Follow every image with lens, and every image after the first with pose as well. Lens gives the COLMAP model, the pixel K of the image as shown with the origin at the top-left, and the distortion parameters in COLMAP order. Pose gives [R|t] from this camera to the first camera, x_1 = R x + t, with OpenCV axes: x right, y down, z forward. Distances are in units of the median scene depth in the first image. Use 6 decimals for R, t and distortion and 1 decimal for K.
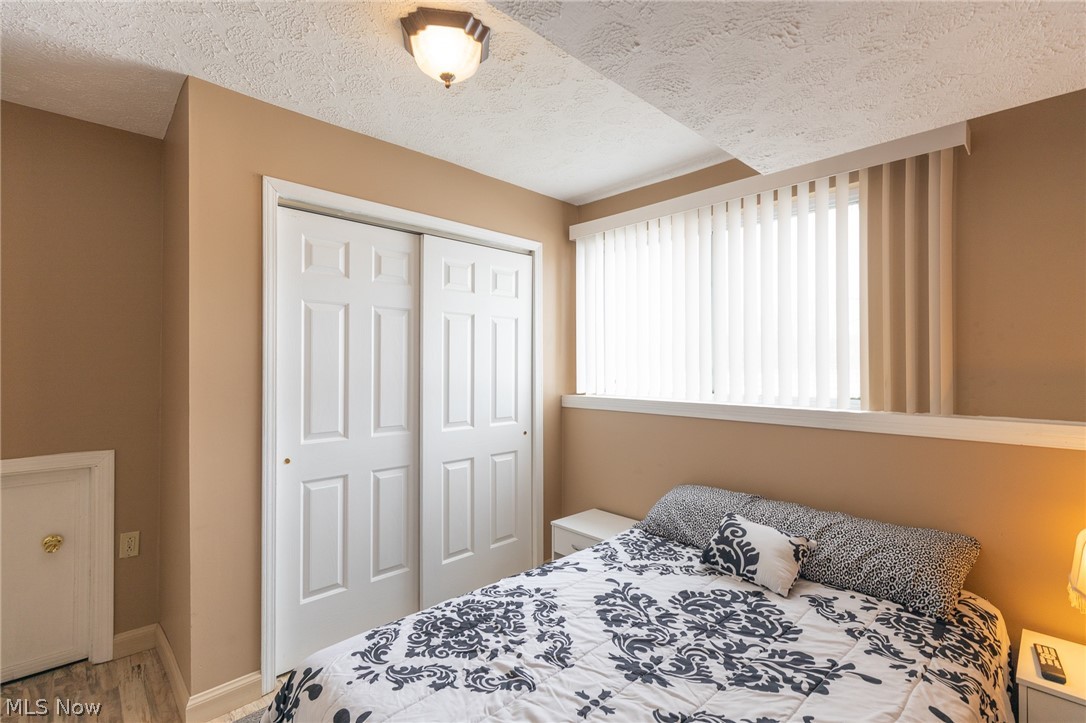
lens RADIAL K [[492.4, 0, 543.3], [0, 492.4, 361.3], [0, 0, 1]] dist [0.012168, -0.001010]
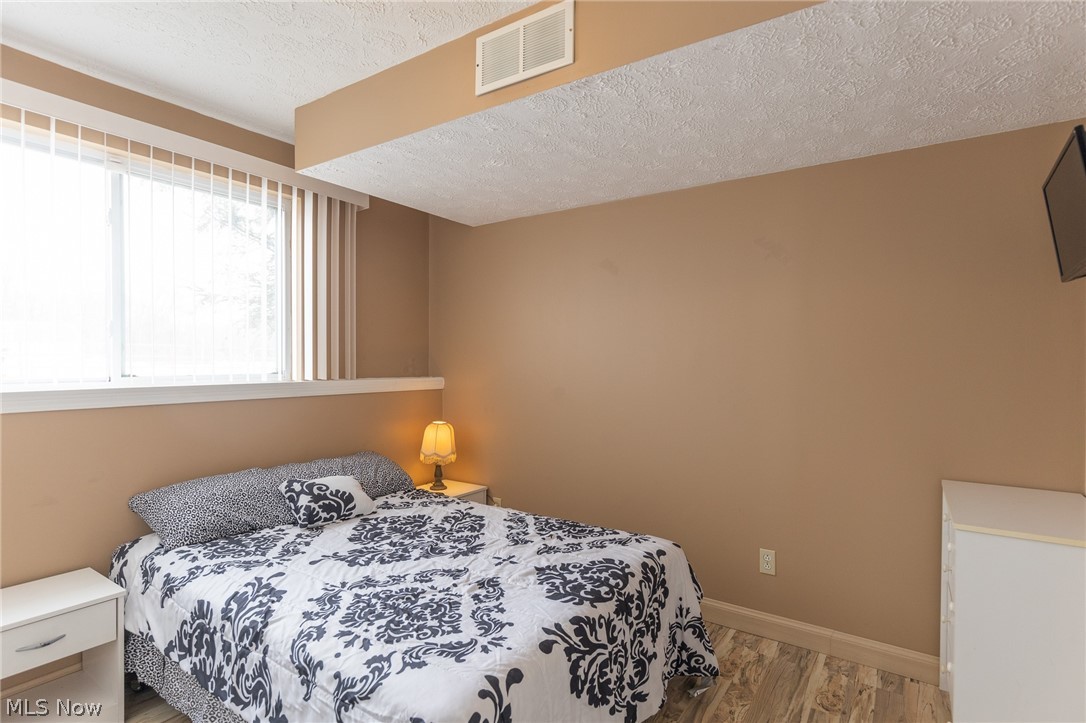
lens RADIAL K [[553.8, 0, 543.7], [0, 553.8, 363.8], [0, 0, 1]] dist [0.013533, -0.000398]
pose [[-0.204242, -0.002575, 0.978917, -1.162005], [-0.011211, 0.999937, 0.000291, 0.062436], [-0.978856, -0.010915, -0.204258, 0.909958]]
